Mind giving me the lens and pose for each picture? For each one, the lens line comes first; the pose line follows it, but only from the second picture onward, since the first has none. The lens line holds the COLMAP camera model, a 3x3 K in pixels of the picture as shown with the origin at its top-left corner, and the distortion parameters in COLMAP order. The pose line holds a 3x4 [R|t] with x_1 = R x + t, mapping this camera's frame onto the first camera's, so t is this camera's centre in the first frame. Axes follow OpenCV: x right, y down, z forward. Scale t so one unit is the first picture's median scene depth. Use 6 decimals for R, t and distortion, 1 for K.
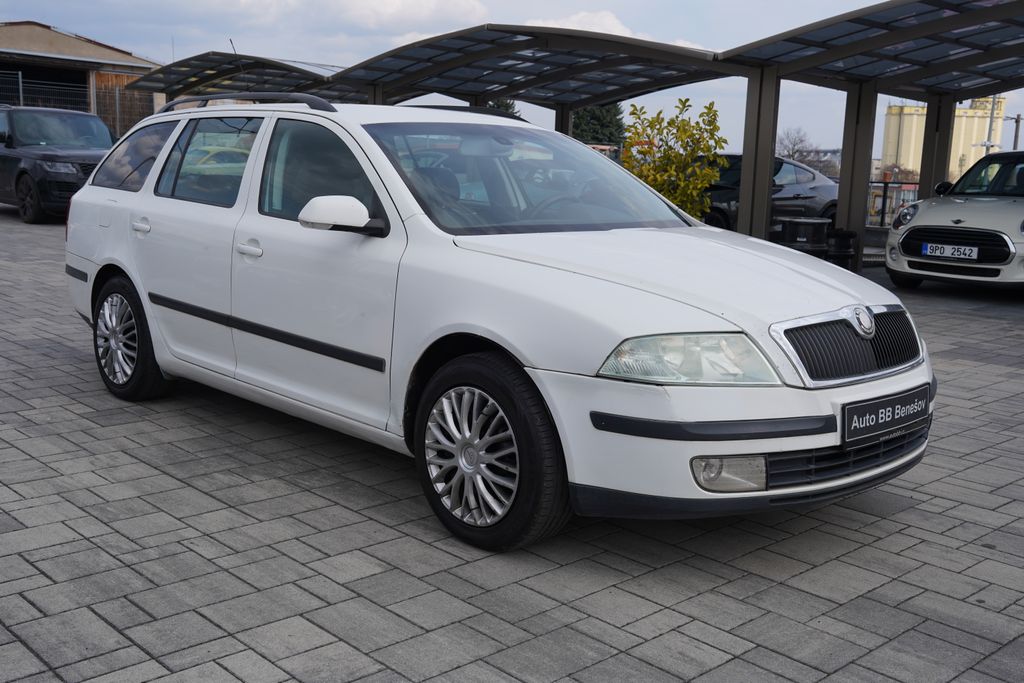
lens RADIAL K [[1087.3, 0, 512.0], [0, 1087.3, 341.5], [0, 0, 1]] dist [0.047609, 0.029403]
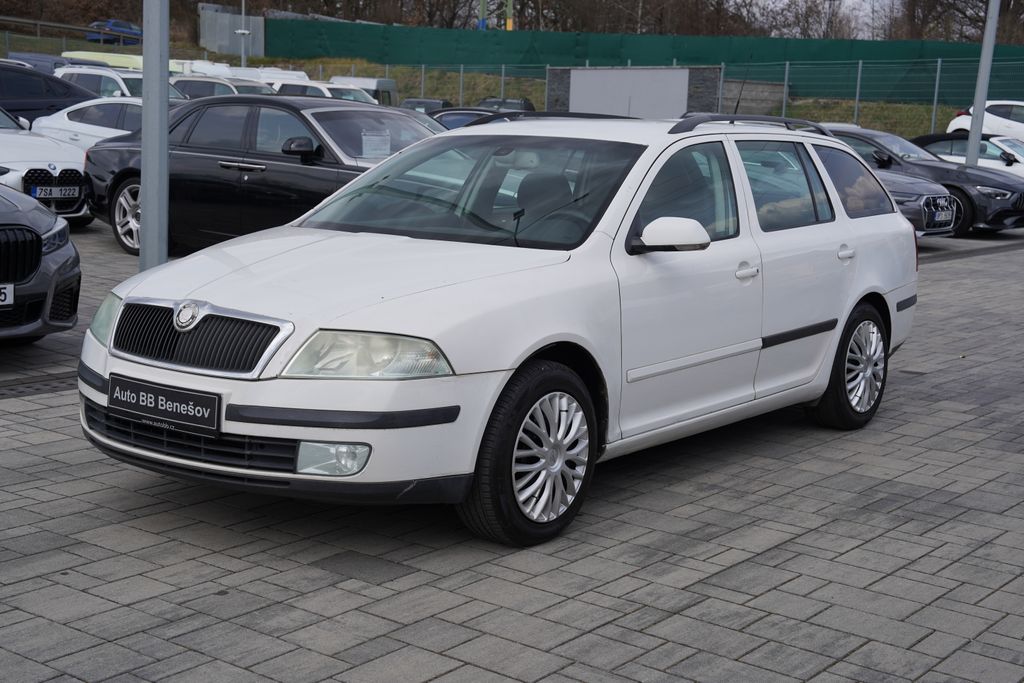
lens RADIAL K [[1424.2, 0, 512.0], [0, 1424.2, 341.5], [0, 0, 1]] dist [0.125309, 0.038006]
pose [[0.166719, 0.130049, -0.977391, 1.475464], [-0.195726, 0.975903, 0.096464, -0.160670], [0.966383, 0.175219, 0.188155, 0.903152]]
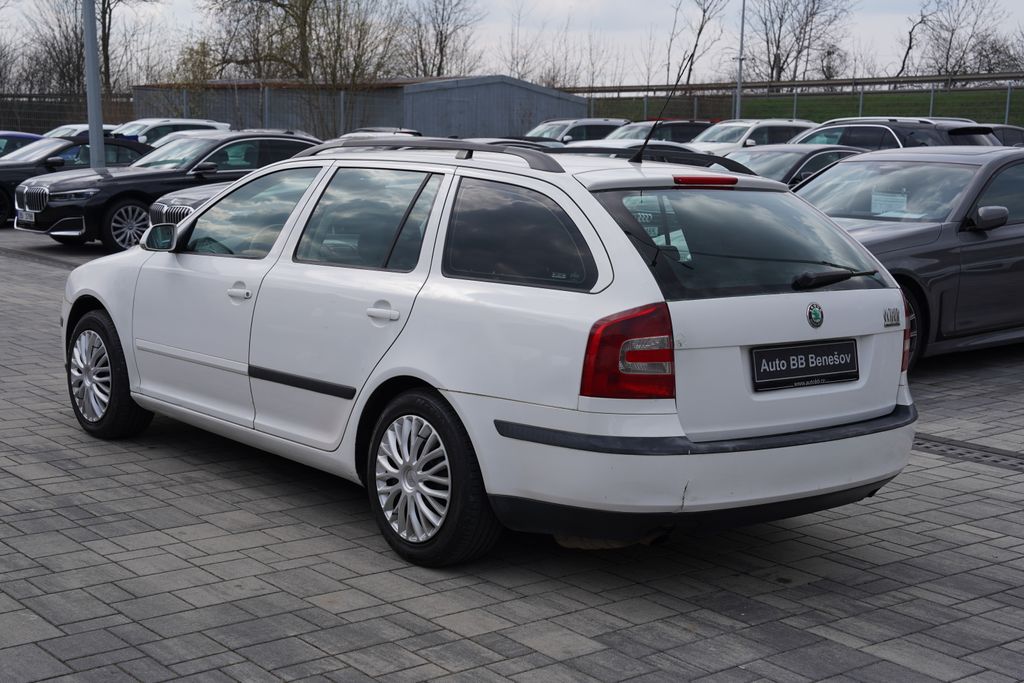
lens RADIAL K [[1424.2, 0, 512.0], [0, 1424.2, 341.5], [0, 0, 1]] dist [0.125309, 0.038006]
pose [[-0.996477, -0.068662, 0.048158, -0.302141], [-0.051441, 0.953913, 0.295640, -0.541615], [-0.066237, 0.292122, -0.954085, 2.822875]]
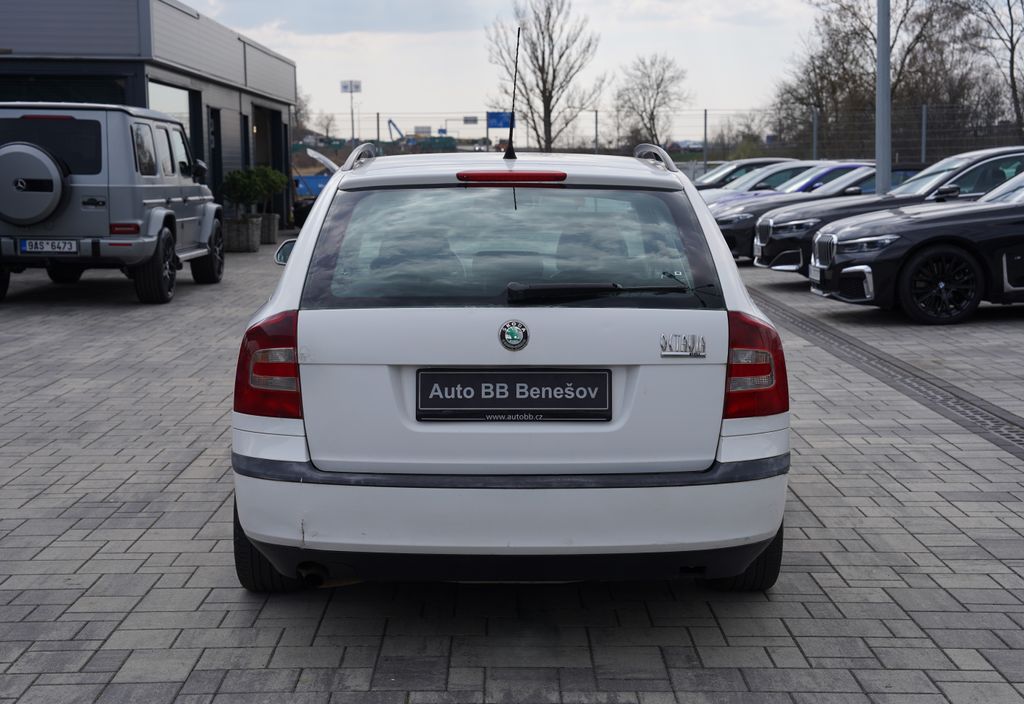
lens RADIAL K [[1611.9, 0, 514.3], [0, 1611.9, 386.1], [0, 0, 1]] dist [0.227931, 0.058279]
pose [[-0.744994, -0.118369, 0.656485, -1.228775], [0.088625, 0.957843, 0.273279, -0.492756], [-0.661158, 0.261772, -0.703097, 2.450970]]
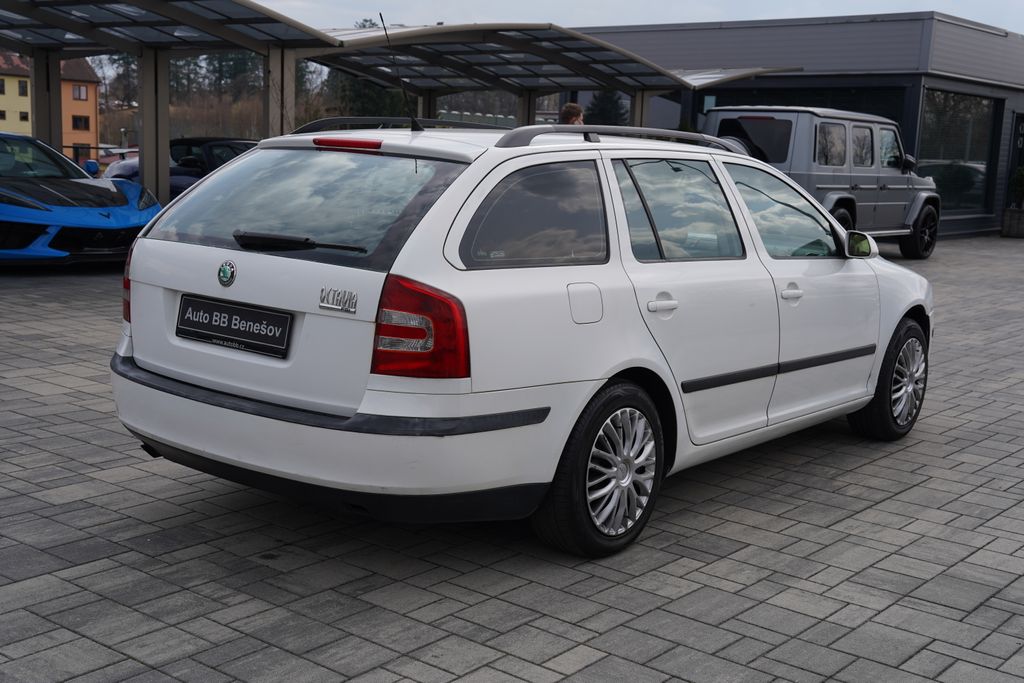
lens RADIAL K [[1262.6, 0, 512.0], [0, 1262.6, 341.5], [0, 0, 1]] dist [0.091121, 0.057615]
pose [[-0.154550, -0.190047, 0.969534, -1.529495], [0.112474, 0.971561, 0.208374, -0.356344], [-0.981562, 0.141252, -0.128779, 1.574849]]
